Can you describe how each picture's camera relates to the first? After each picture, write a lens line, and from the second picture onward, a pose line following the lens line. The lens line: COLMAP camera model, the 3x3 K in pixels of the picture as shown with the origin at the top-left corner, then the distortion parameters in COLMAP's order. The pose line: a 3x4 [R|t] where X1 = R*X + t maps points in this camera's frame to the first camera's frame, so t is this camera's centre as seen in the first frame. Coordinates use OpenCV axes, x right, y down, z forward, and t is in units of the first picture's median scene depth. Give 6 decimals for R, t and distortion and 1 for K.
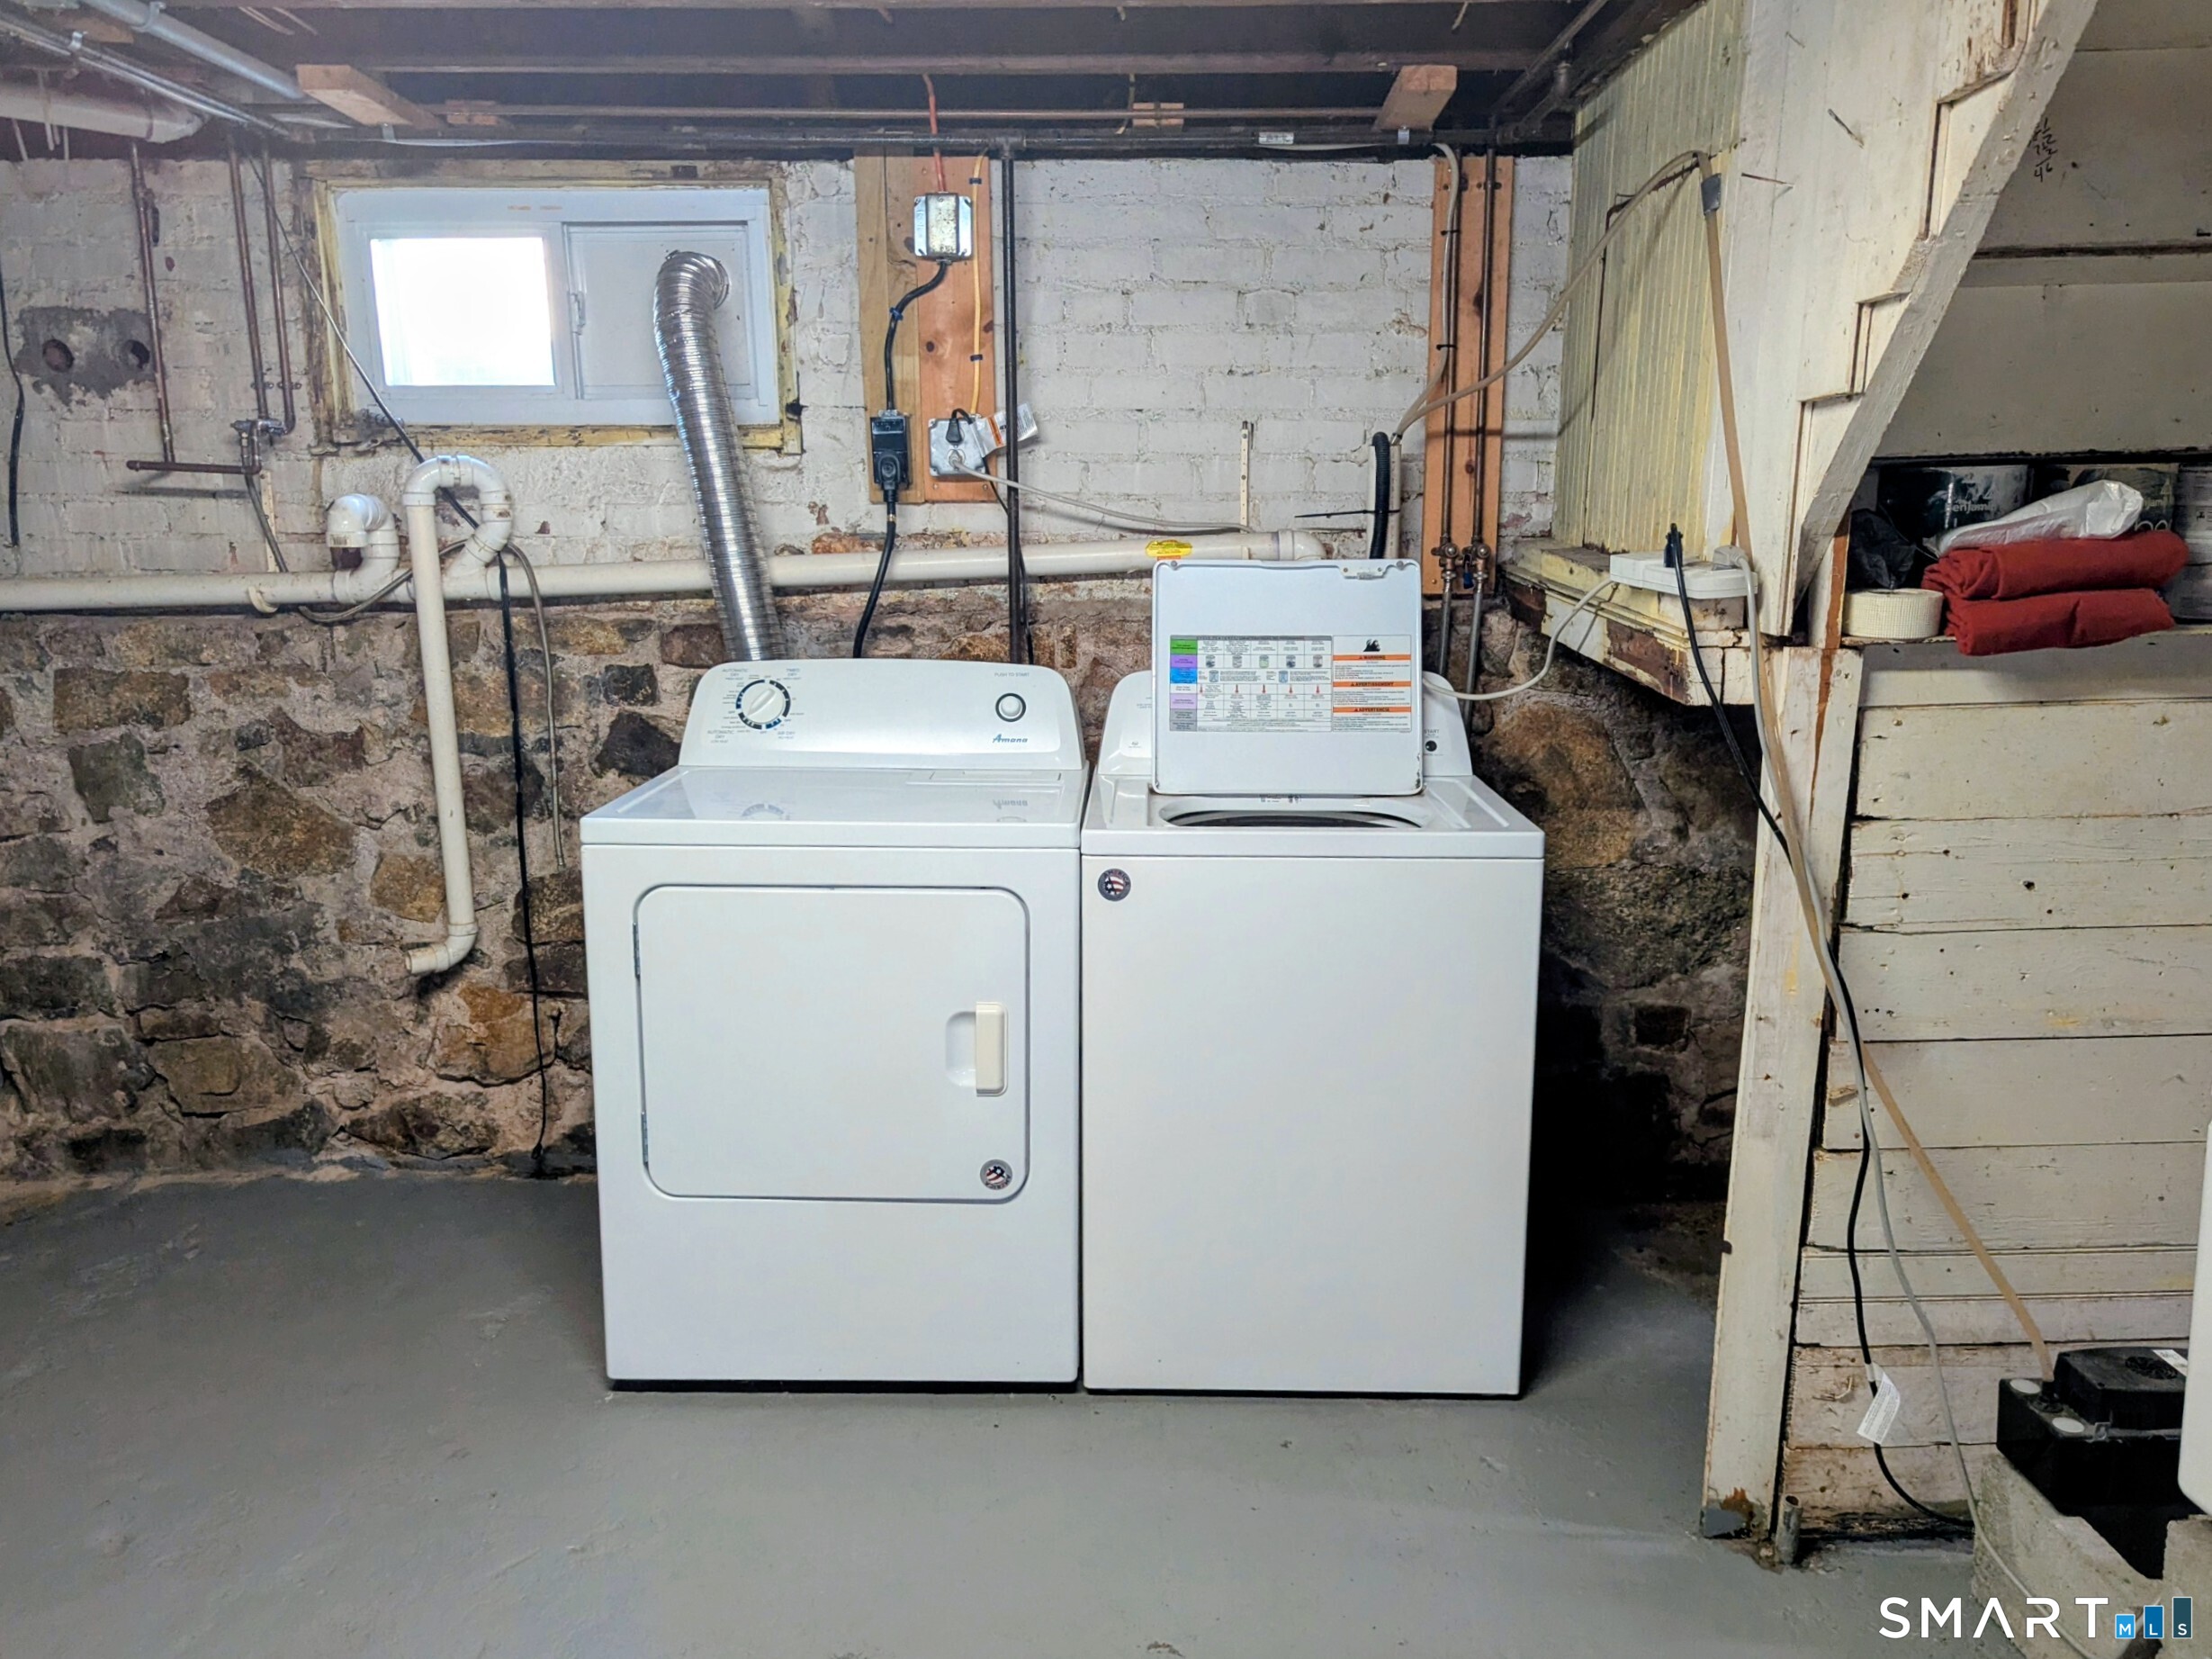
lens RADIAL K [[1582.3, 0, 1112.2], [0, 1582.3, 819.0], [0, 0, 1]] dist [0.047989, -0.046320]
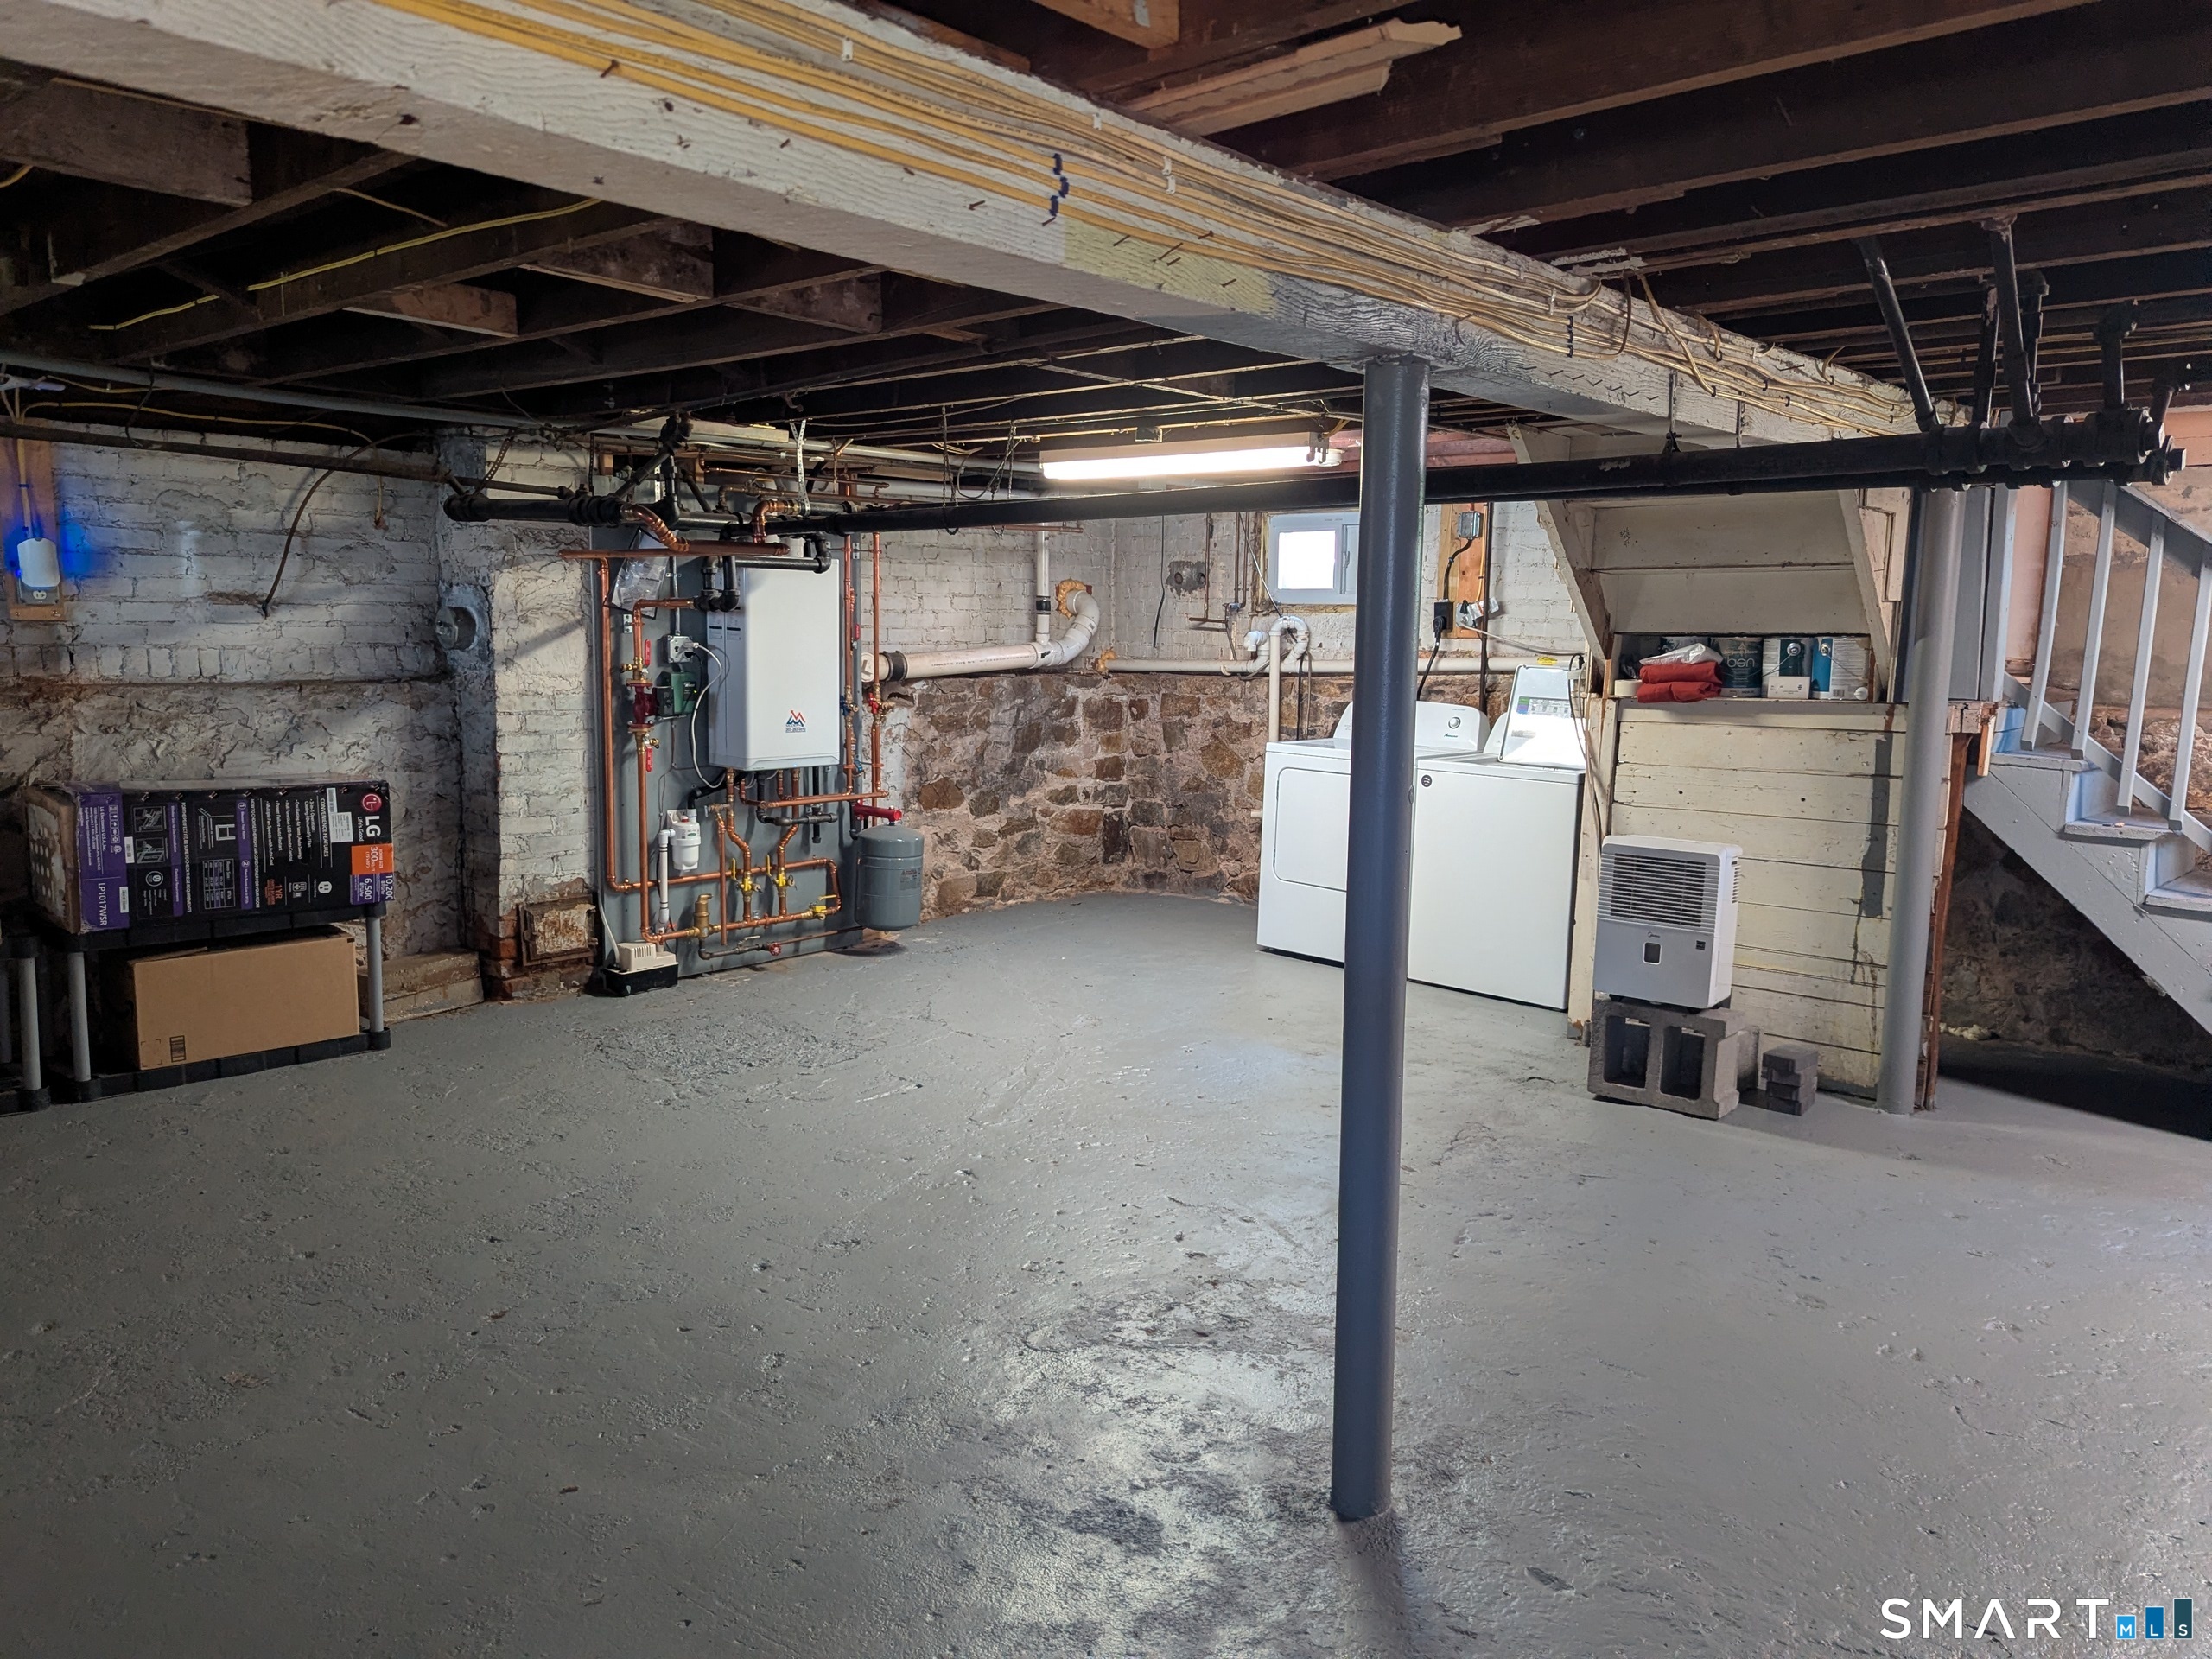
lens RADIAL K [[1582.1, 0, 1109.7], [0, 1582.1, 831.7], [0, 0, 1]] dist [0.047989, -0.046320]
pose [[0.747213, 0.103511, -0.656475, 1.051667], [-0.145203, 0.989358, -0.009273, 0.175469], [0.648529, 0.102251, 0.754291, -1.047281]]
